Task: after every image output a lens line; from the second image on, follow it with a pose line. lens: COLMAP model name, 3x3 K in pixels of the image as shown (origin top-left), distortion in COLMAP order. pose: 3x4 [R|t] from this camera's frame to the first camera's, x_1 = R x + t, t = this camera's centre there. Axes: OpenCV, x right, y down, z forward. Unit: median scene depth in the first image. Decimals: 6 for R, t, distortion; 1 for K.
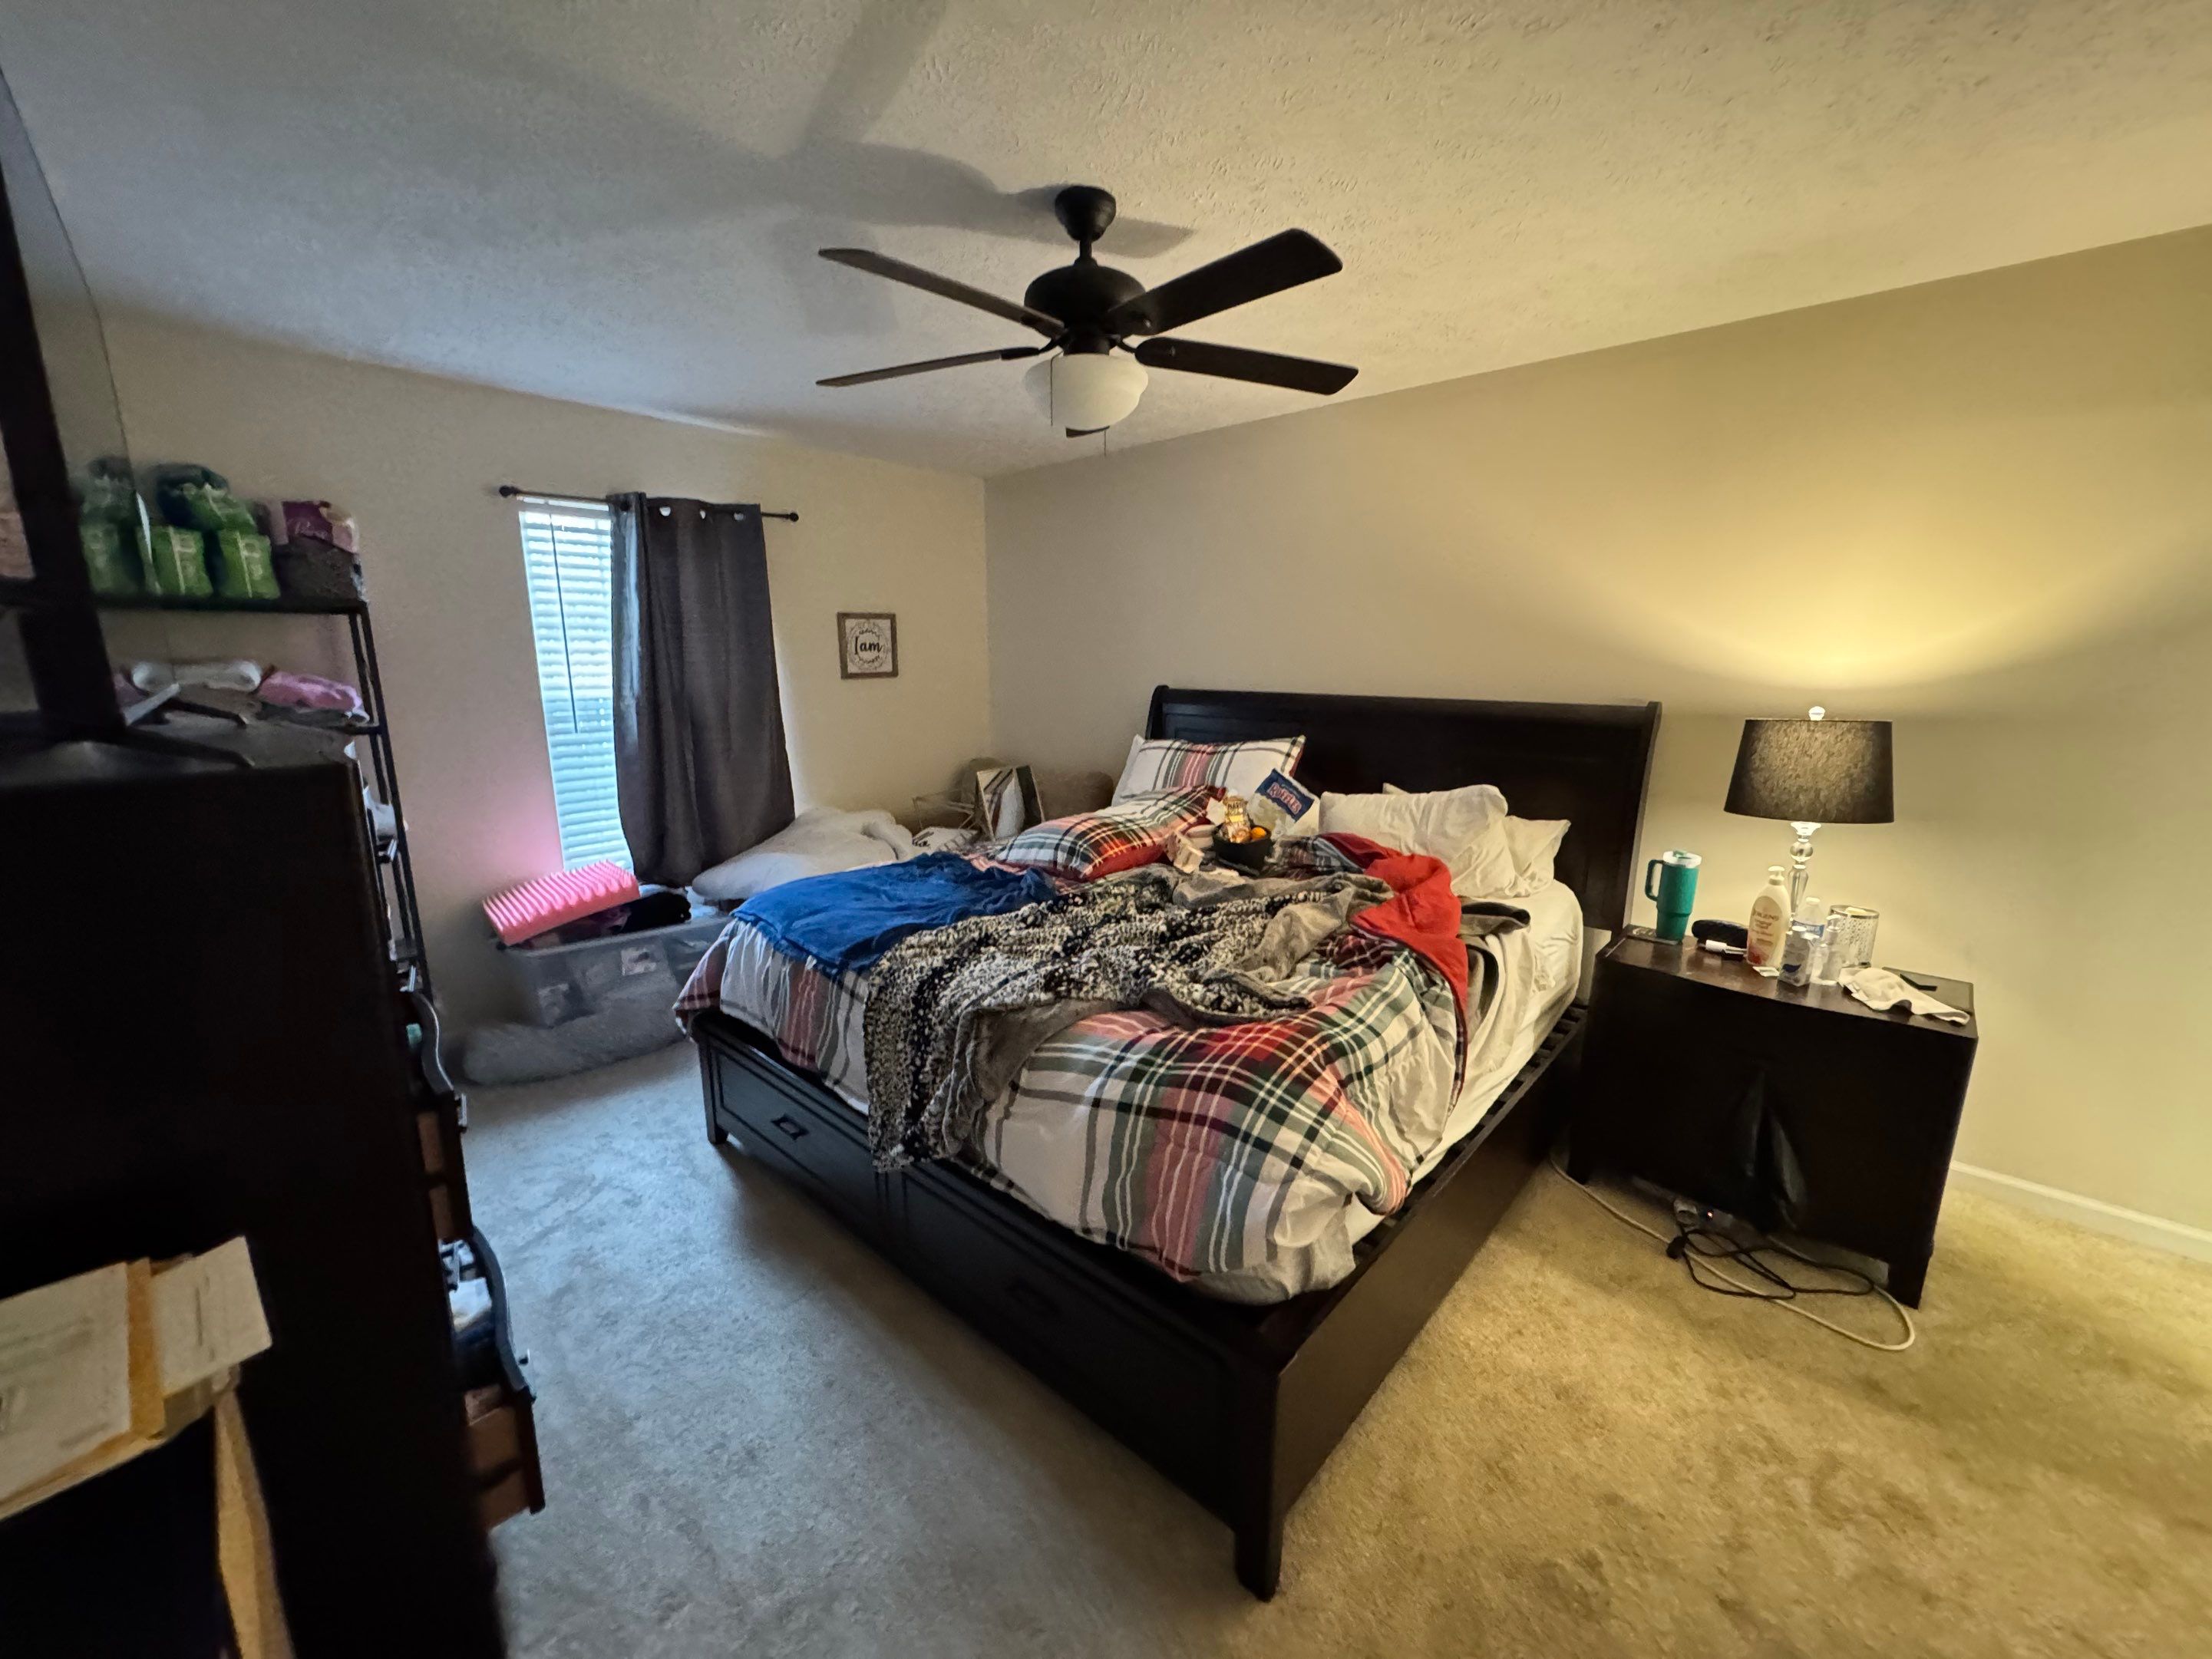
lens RADIAL K [[881.6, 0, 1110.3], [0, 881.6, 831.3], [0, 0, 1]] dist [-0.000967, 0.000303]
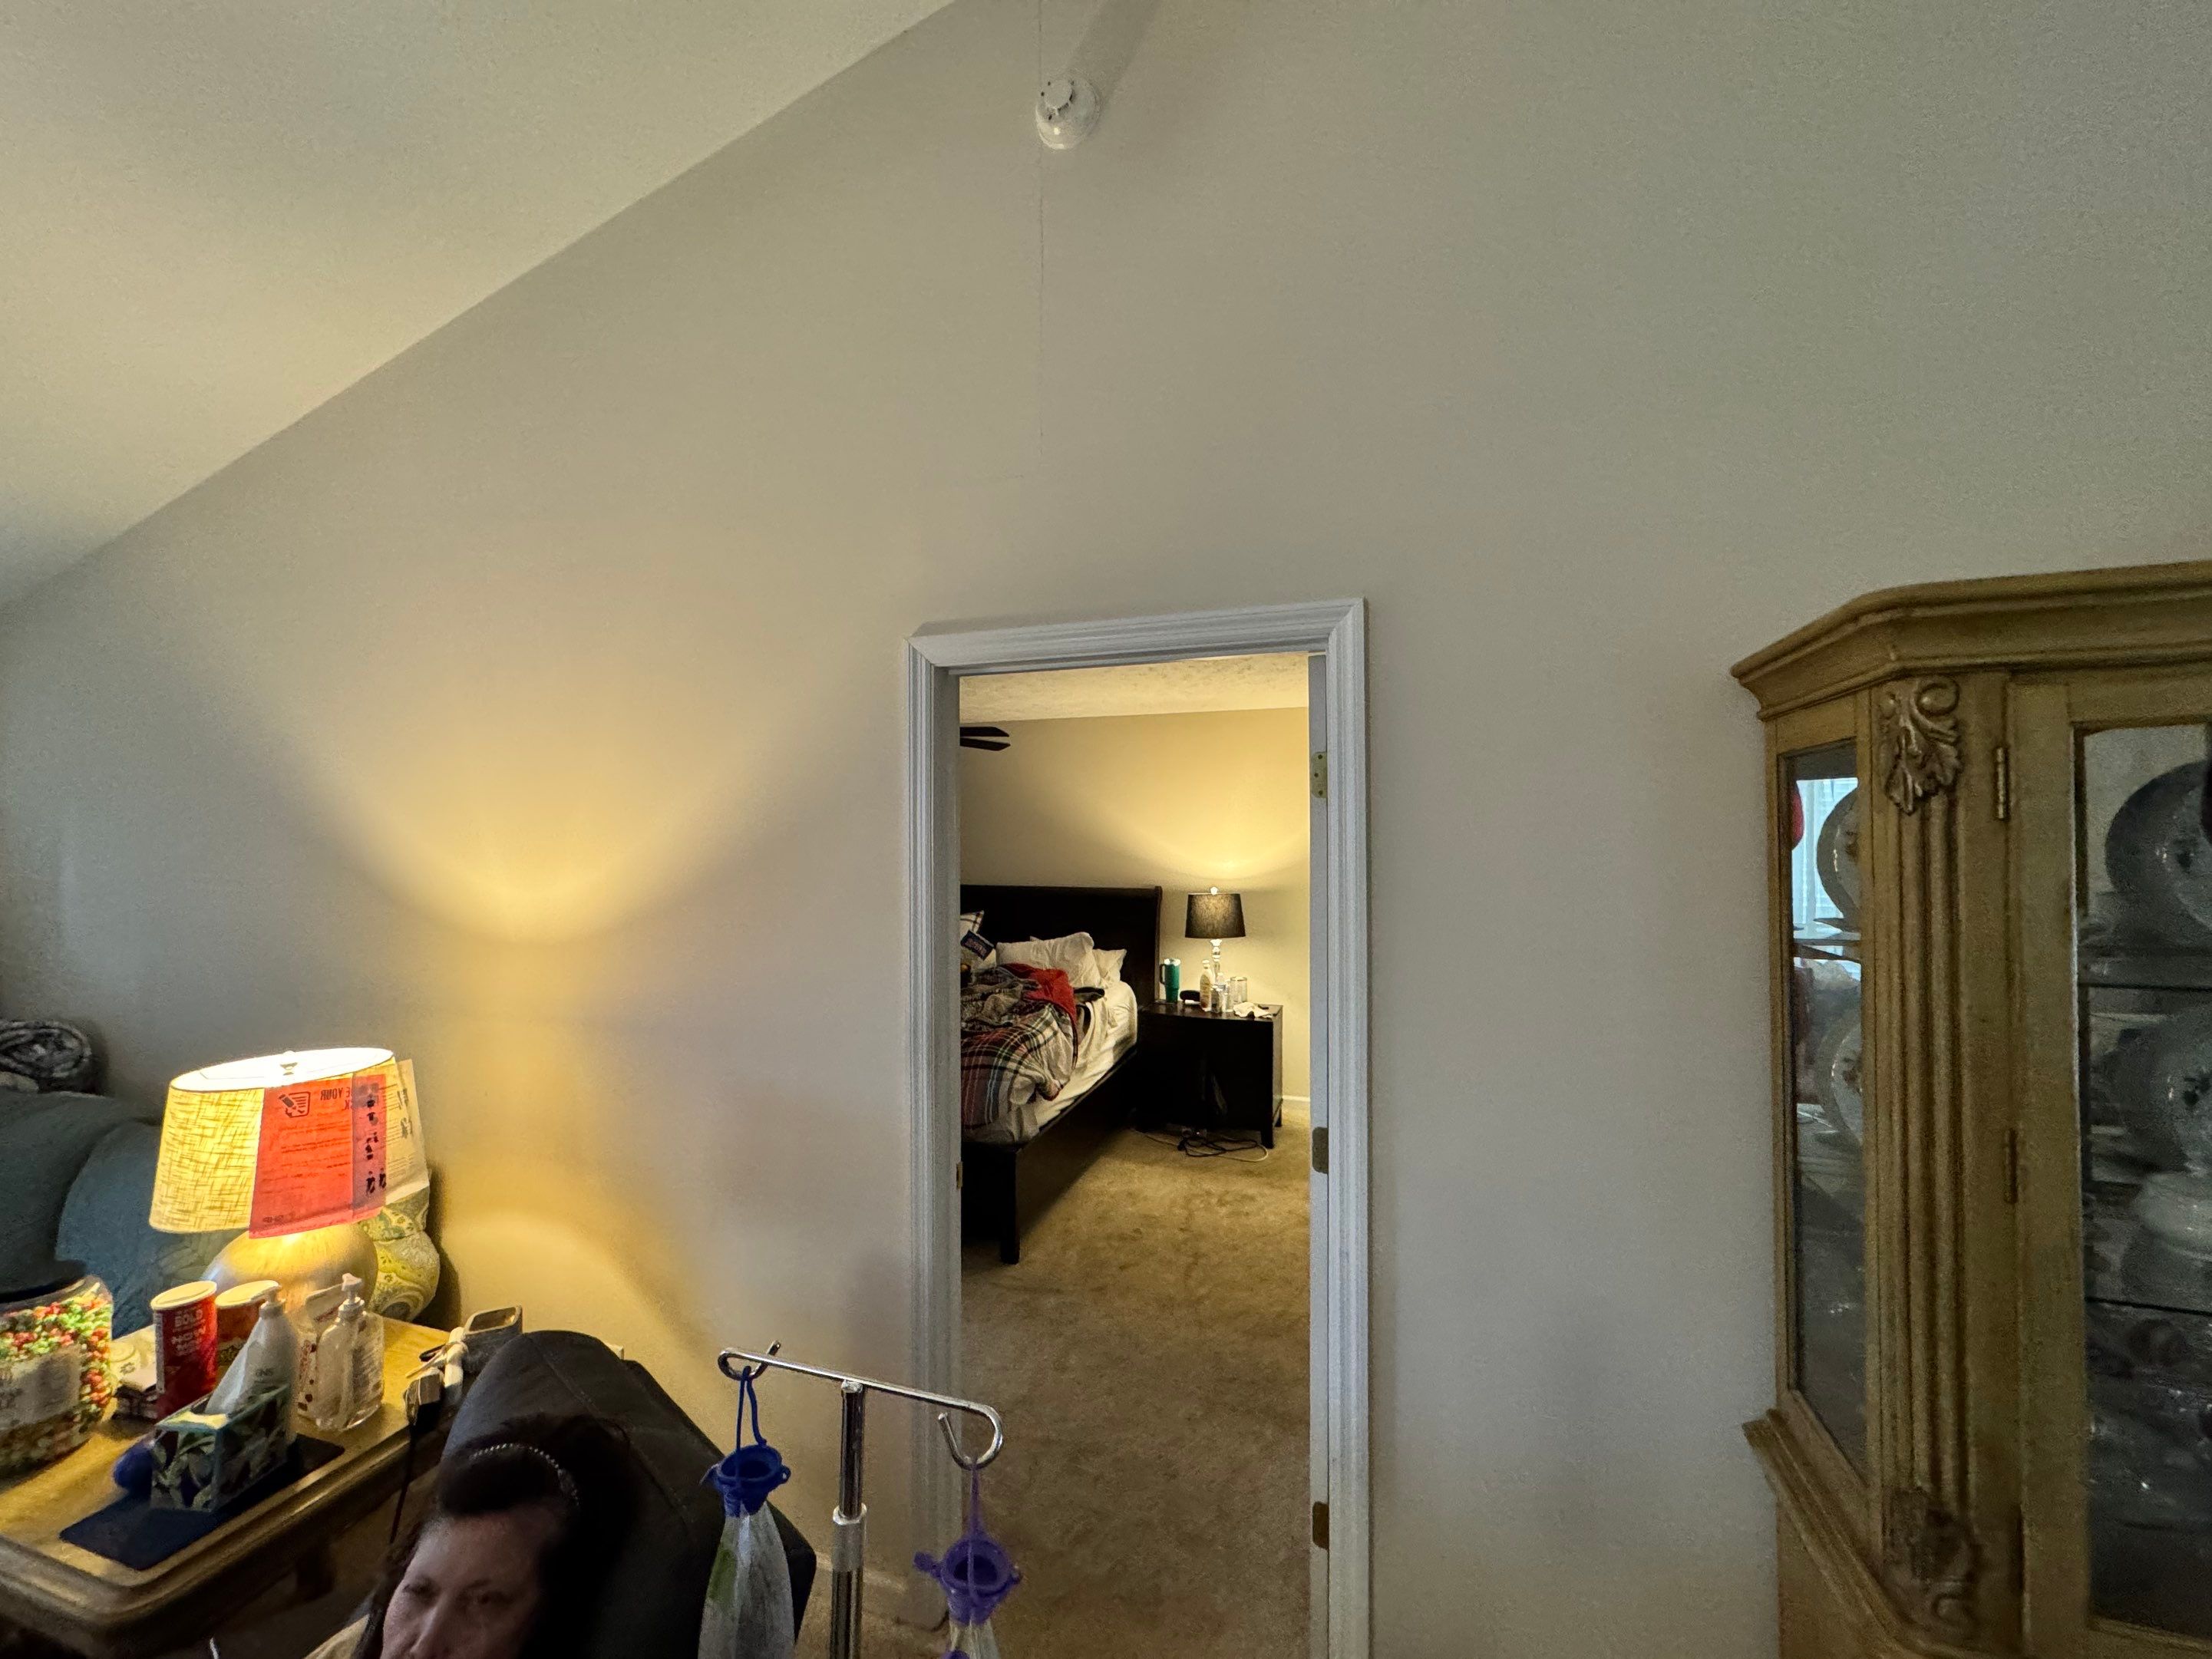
lens RADIAL K [[881.6, 0, 1110.3], [0, 881.6, 831.3], [0, 0, 1]] dist [-0.000967, 0.000303]
pose [[0.916520, -0.003094, 0.399976, -0.512358], [0.083938, 0.979192, -0.184763, 0.166407], [-0.391082, 0.202913, 0.897709, -1.421235]]
